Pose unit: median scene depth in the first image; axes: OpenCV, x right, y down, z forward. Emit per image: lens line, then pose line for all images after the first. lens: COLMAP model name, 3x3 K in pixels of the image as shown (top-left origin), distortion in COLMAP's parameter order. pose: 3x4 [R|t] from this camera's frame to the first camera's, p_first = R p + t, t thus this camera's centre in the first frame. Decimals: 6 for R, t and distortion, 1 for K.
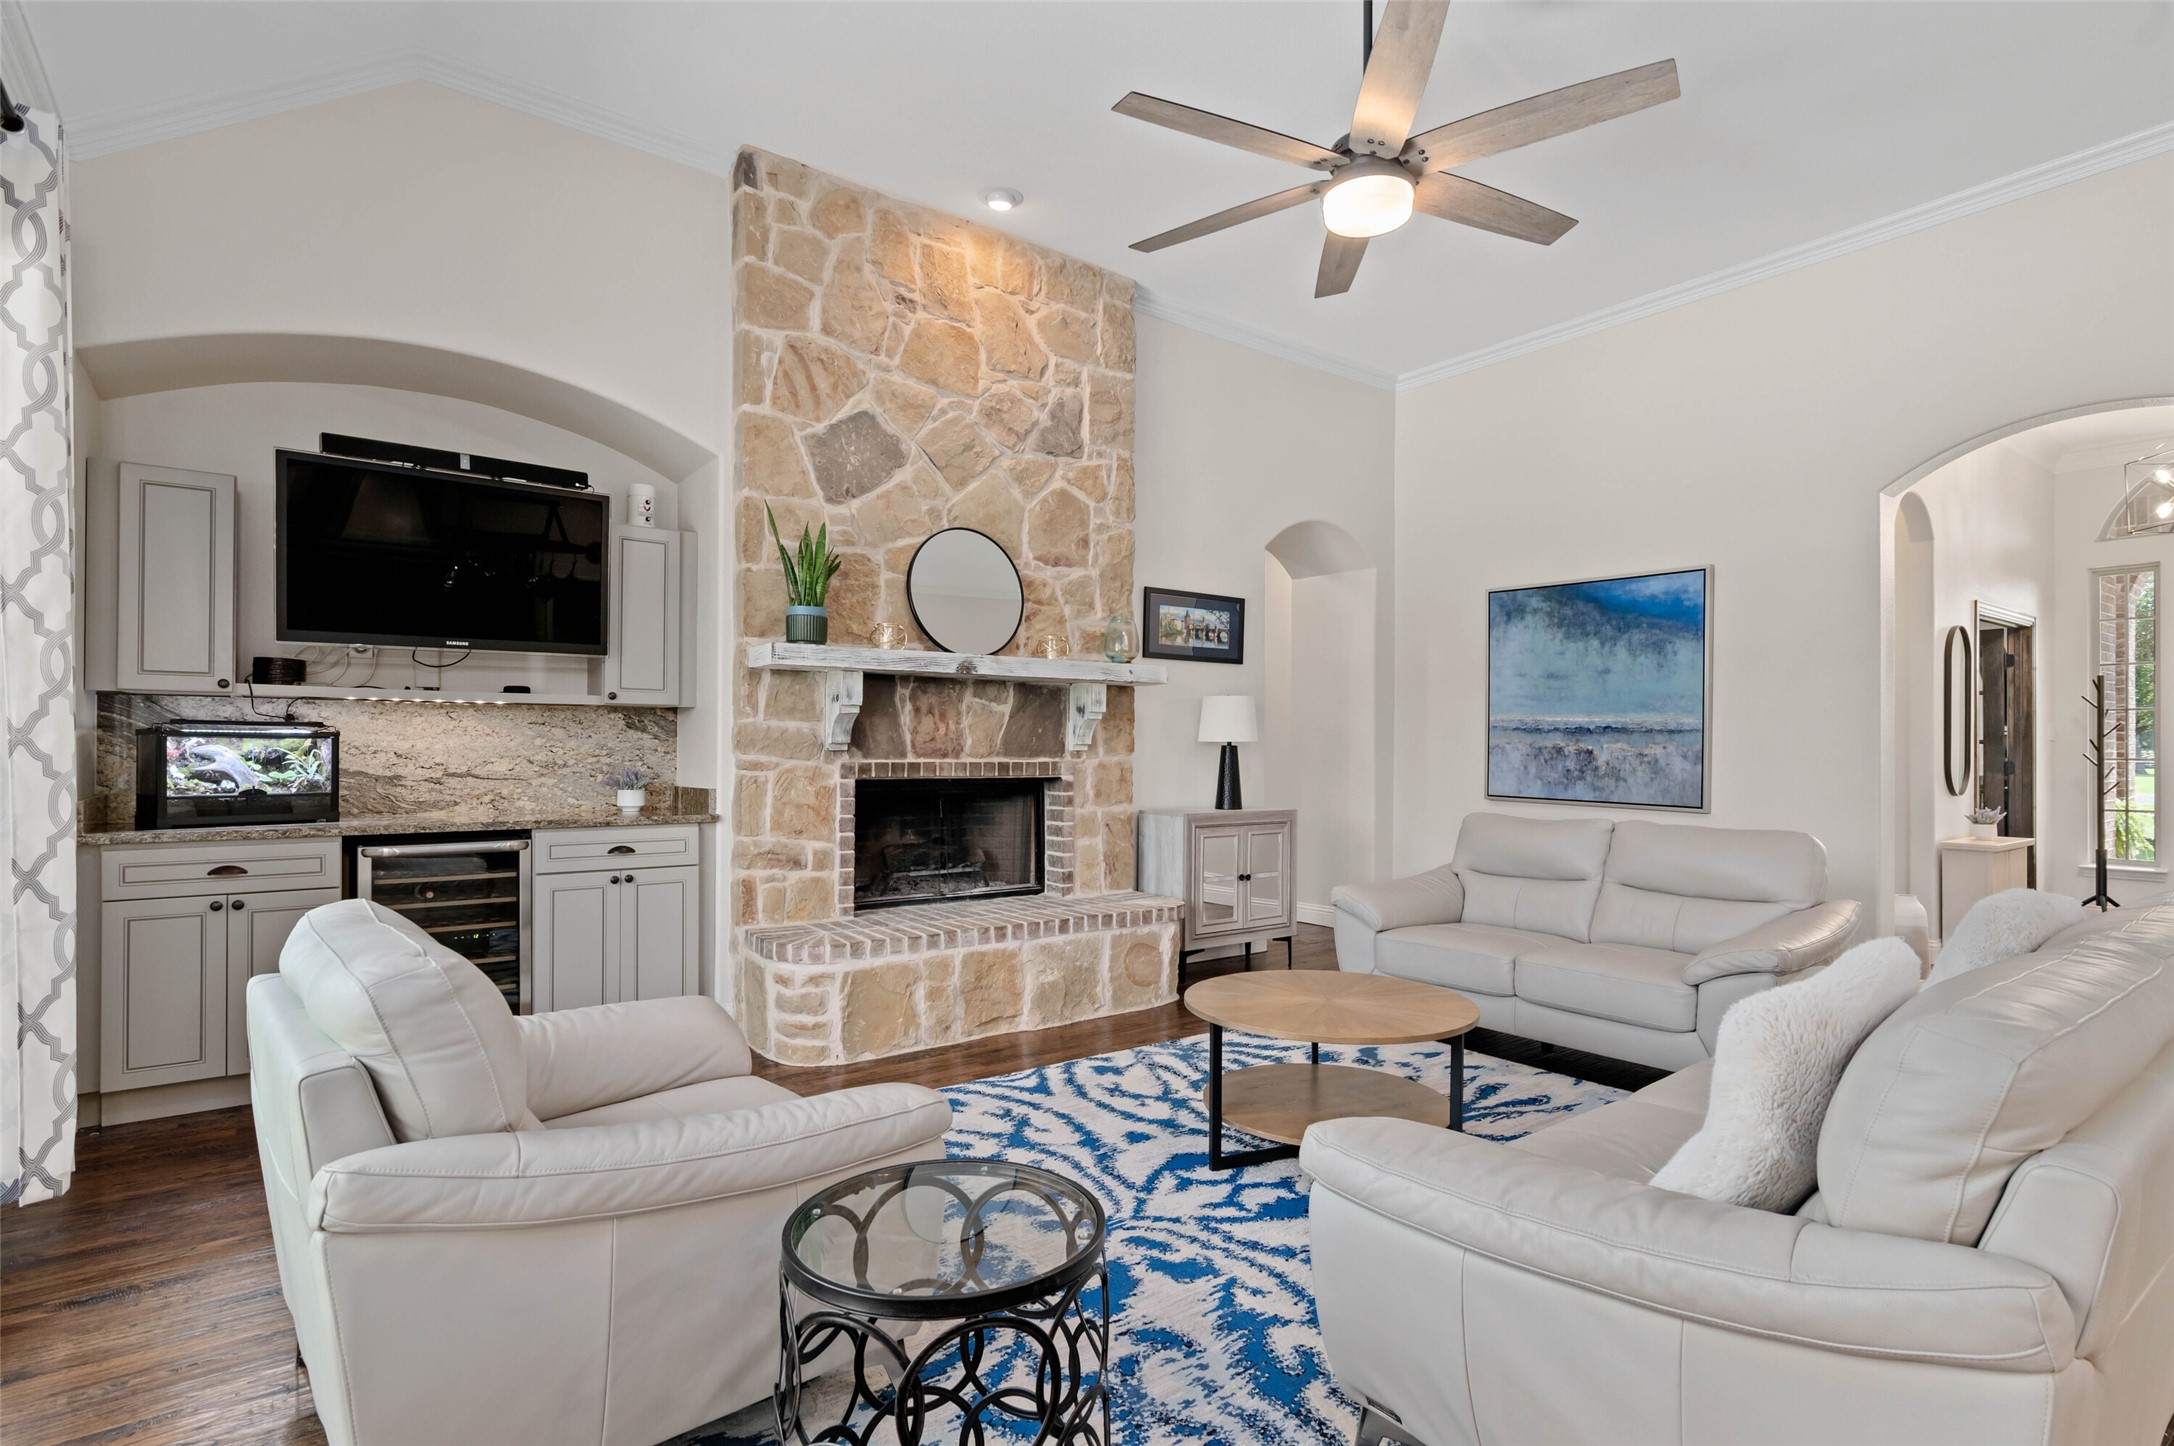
lens RADIAL K [[1061.4, 0, 1088.4], [0, 1061.4, 744.8], [0, 0, 1]] dist [-0.008607, 0.001738]
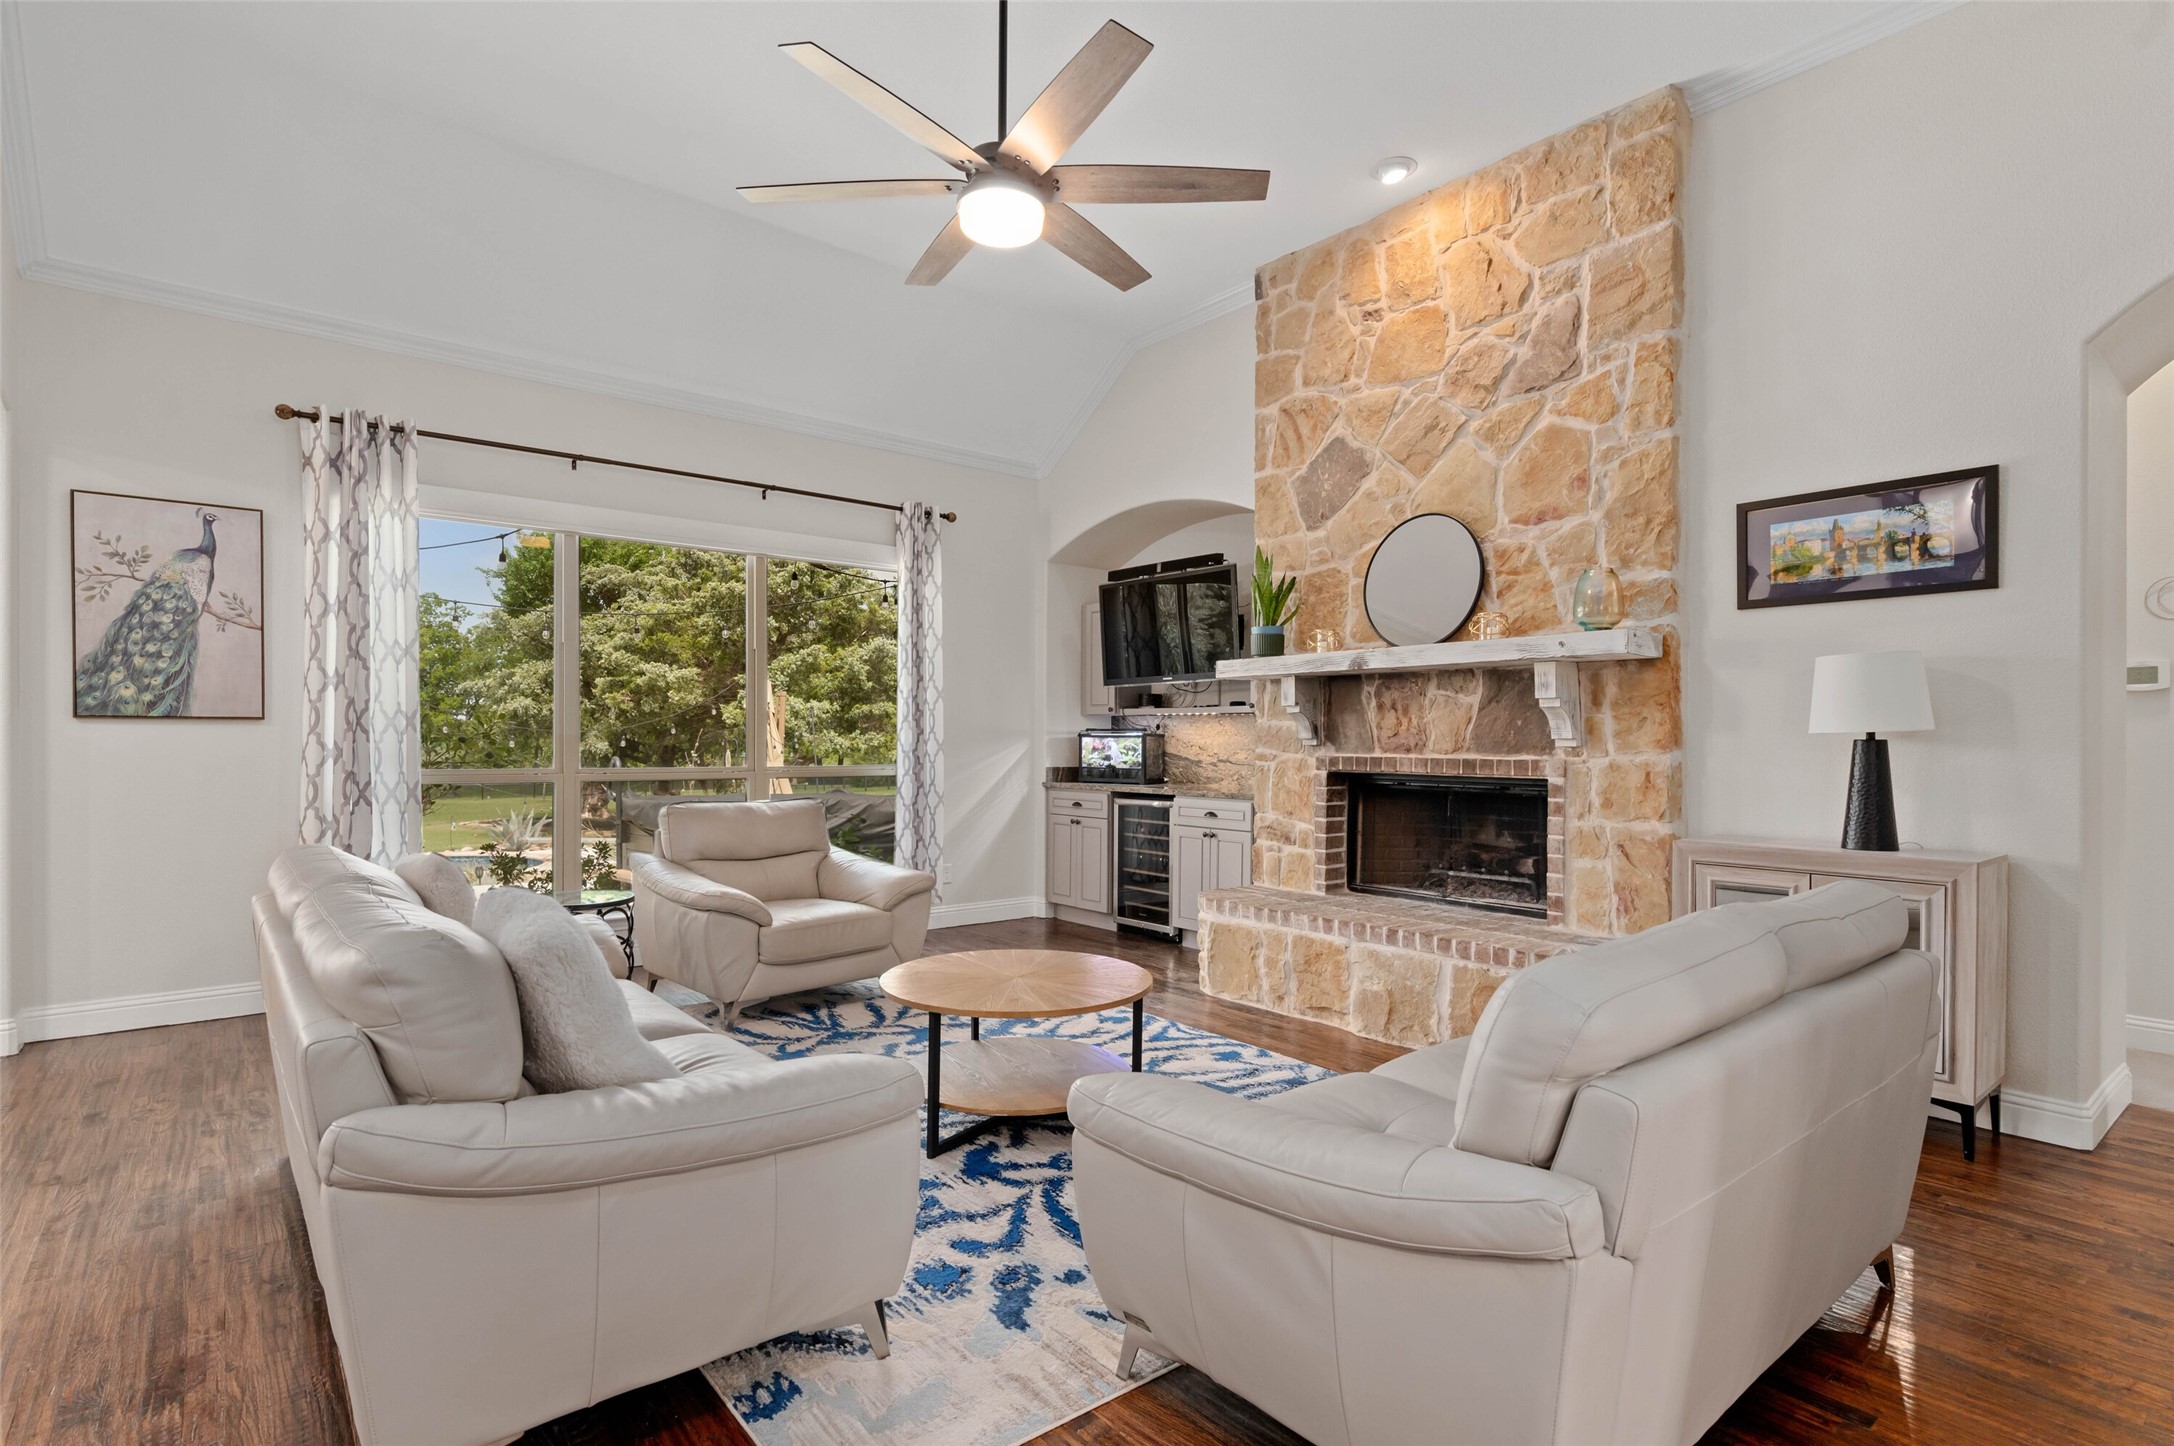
lens RADIAL K [[1061.4, 0, 1106.6], [0, 1061.4, 748.6], [0, 0, 1]] dist [-0.008607, 0.001738]
pose [[0.048542, 0.003473, -0.998815, 0.838057], [-0.001746, 0.999993, 0.003393, 0.005138], [0.998820, 0.001580, 0.048548, 0.673768]]
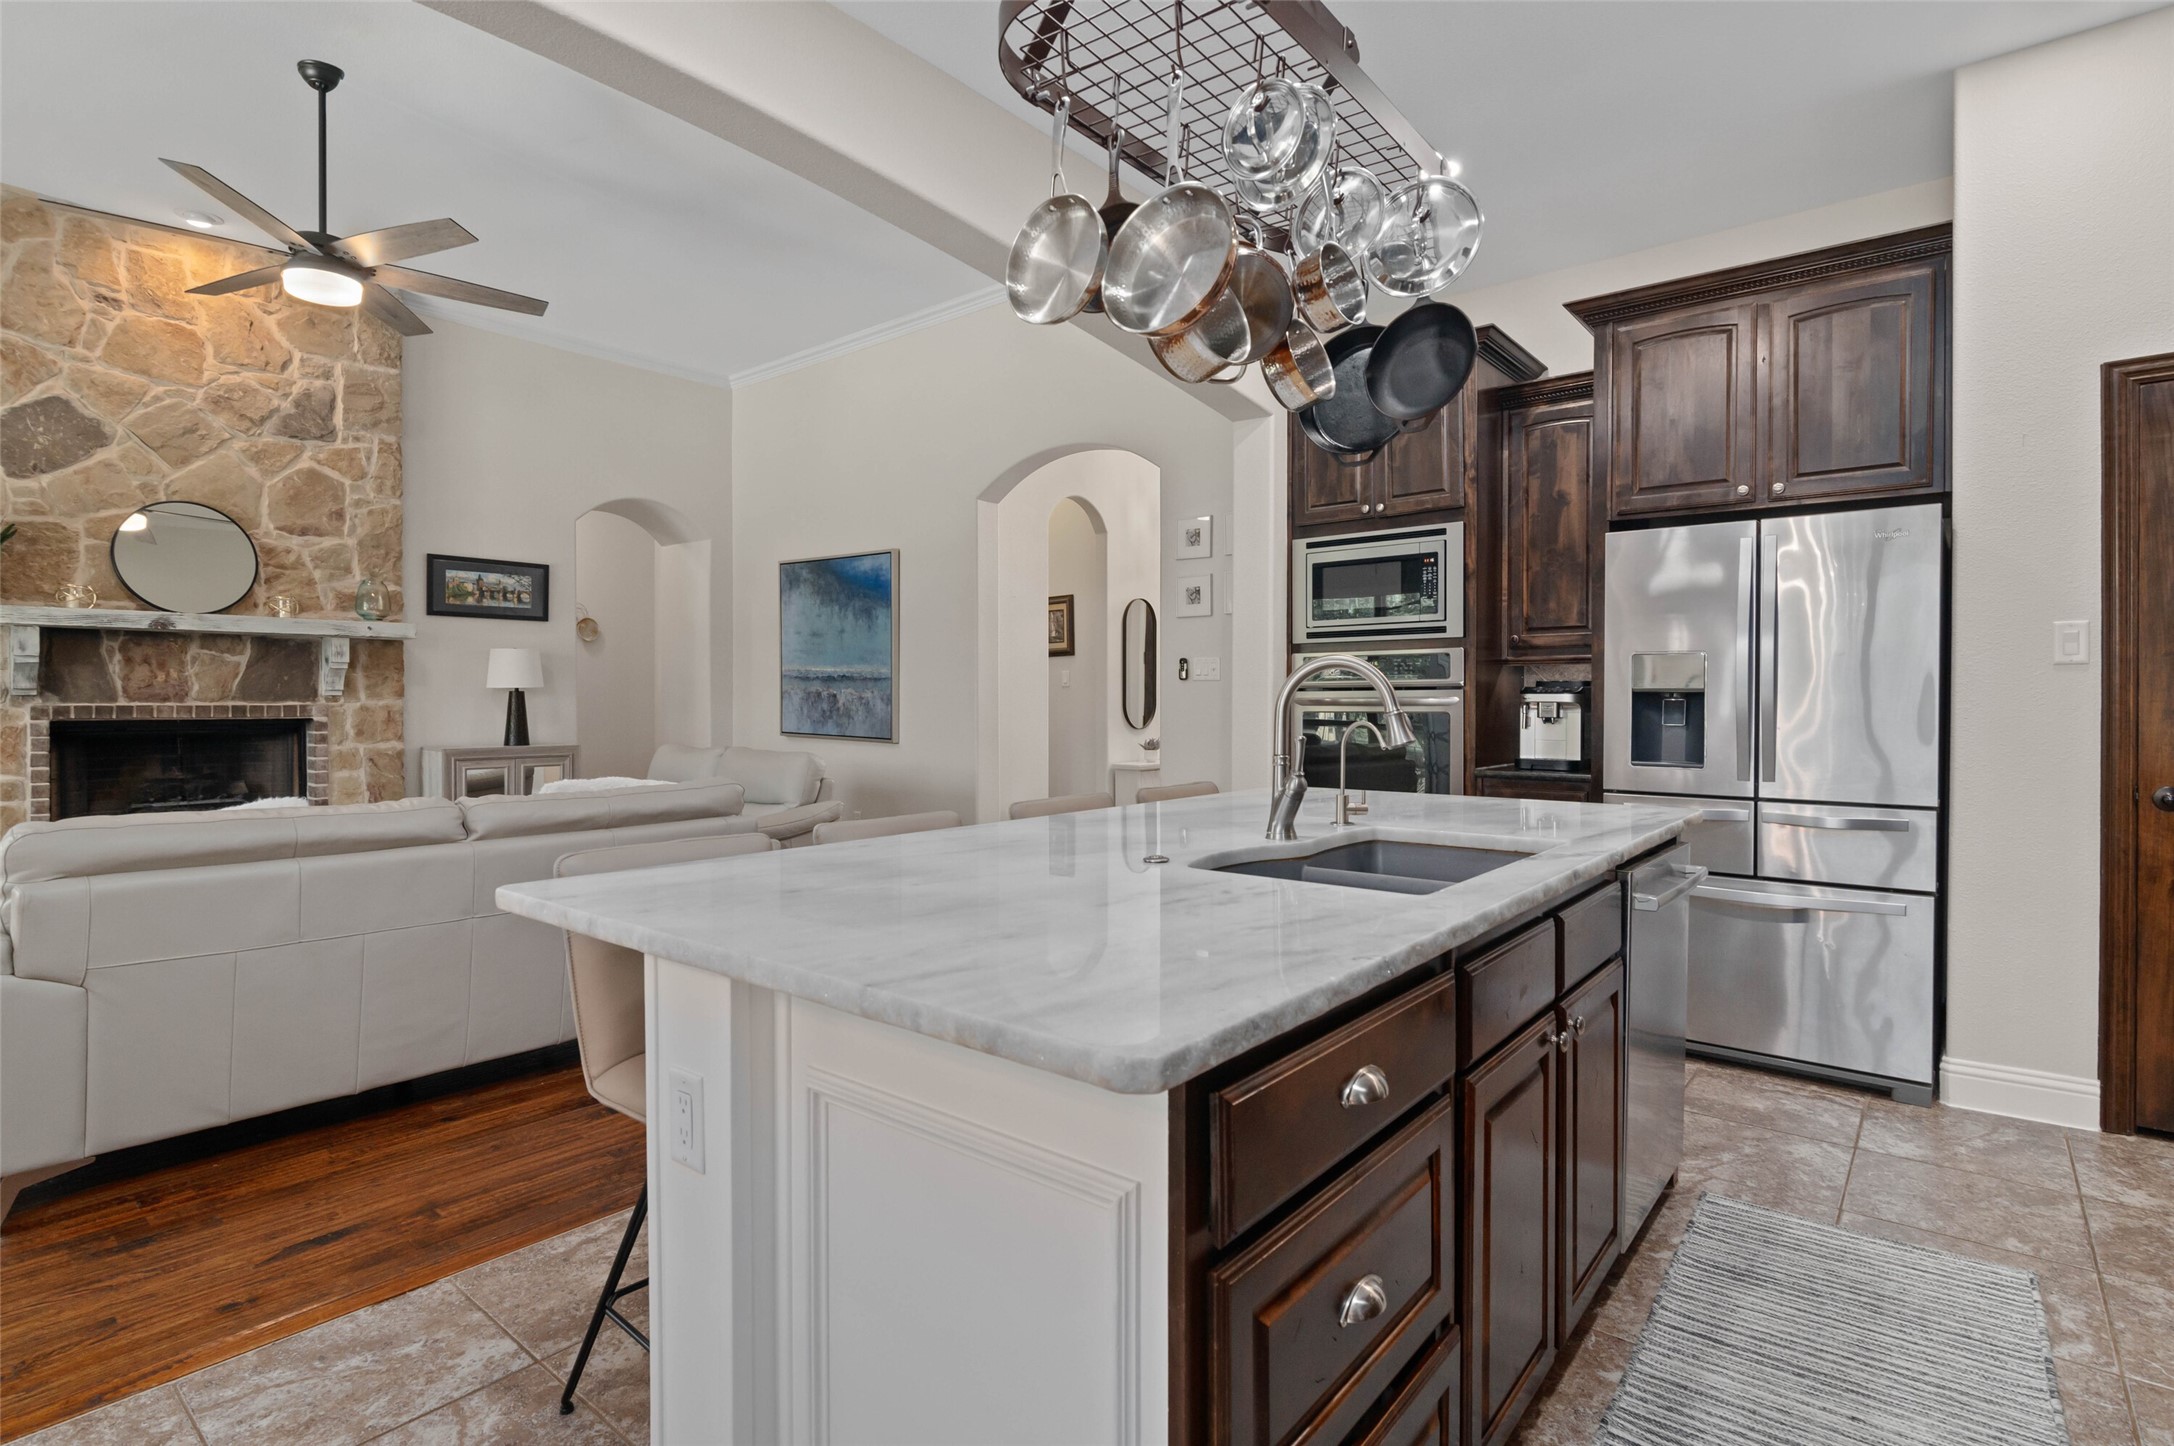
lens RADIAL K [[1061.4, 0, 1067.7], [0, 1061.4, 713.5], [0, 0, 1]] dist [-0.008607, 0.001738]
pose [[0.973943, -0.005955, 0.226715, 0.558413], [0.001581, 0.999809, 0.019473, 0.004309], [-0.226788, -0.018607, 0.973766, -0.335432]]
